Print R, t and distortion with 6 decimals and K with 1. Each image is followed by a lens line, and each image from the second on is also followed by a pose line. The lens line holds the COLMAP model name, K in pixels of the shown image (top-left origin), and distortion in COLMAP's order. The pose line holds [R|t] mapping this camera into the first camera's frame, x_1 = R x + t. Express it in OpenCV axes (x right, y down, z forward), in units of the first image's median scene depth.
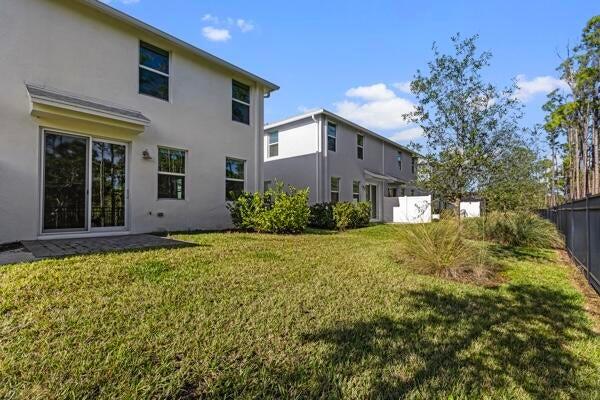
lens RADIAL K [[268.6, 0, 297.5], [0, 268.6, 195.8], [0, 0, 1]] dist [0.001658, -0.000028]
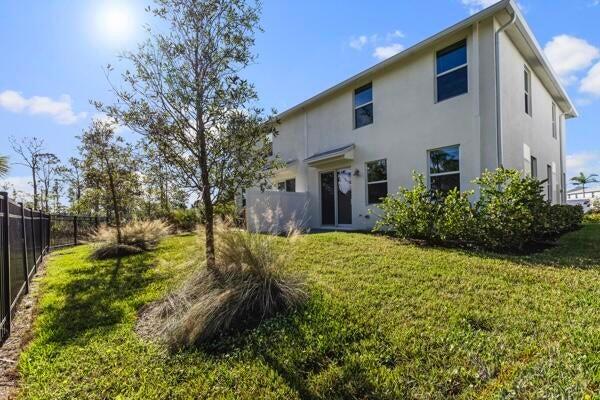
lens RADIAL K [[275.1, 0, 300.0], [0, 275.1, 200.0], [0, 0, 1]] dist [0.028406, -0.000089]
pose [[-0.157775, -0.044337, -0.986479, 0.775181], [0.059291, 0.996764, -0.054282, 0.041918], [0.985693, -0.067053, -0.154636, 0.841333]]
